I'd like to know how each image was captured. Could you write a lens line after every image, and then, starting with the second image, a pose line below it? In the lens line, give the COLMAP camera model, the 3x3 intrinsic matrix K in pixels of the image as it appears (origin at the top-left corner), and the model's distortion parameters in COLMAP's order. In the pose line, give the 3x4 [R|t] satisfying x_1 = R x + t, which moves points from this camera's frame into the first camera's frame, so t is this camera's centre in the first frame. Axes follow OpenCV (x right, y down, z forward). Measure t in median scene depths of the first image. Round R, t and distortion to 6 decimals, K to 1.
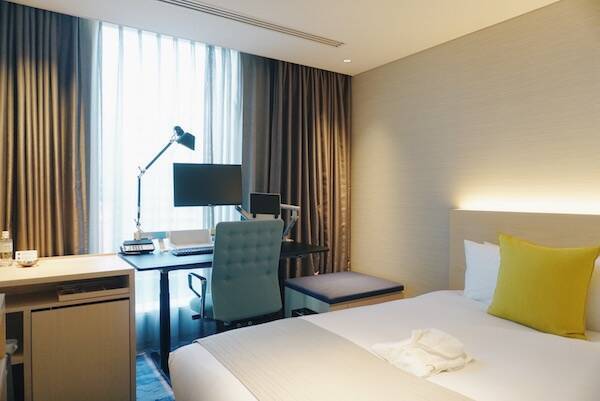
lens RADIAL K [[405.2, 0, 300.0], [0, 405.2, 200.5], [0, 0, 1]] dist [-0.000534, 0.000715]
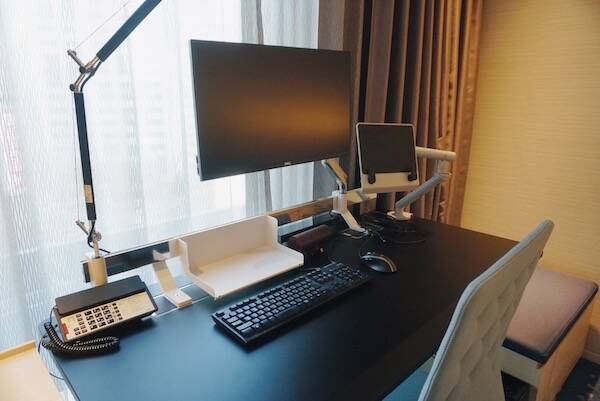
lens RADIAL K [[405.2, 0, 300.0], [0, 405.2, 200.5], [0, 0, 1]] dist [-0.000534, 0.000715]
pose [[0.984559, -0.046819, 0.168674, -0.276068], [0.004518, 0.970045, 0.242883, -0.046918], [-0.174993, -0.238371, 0.955278, 0.637244]]
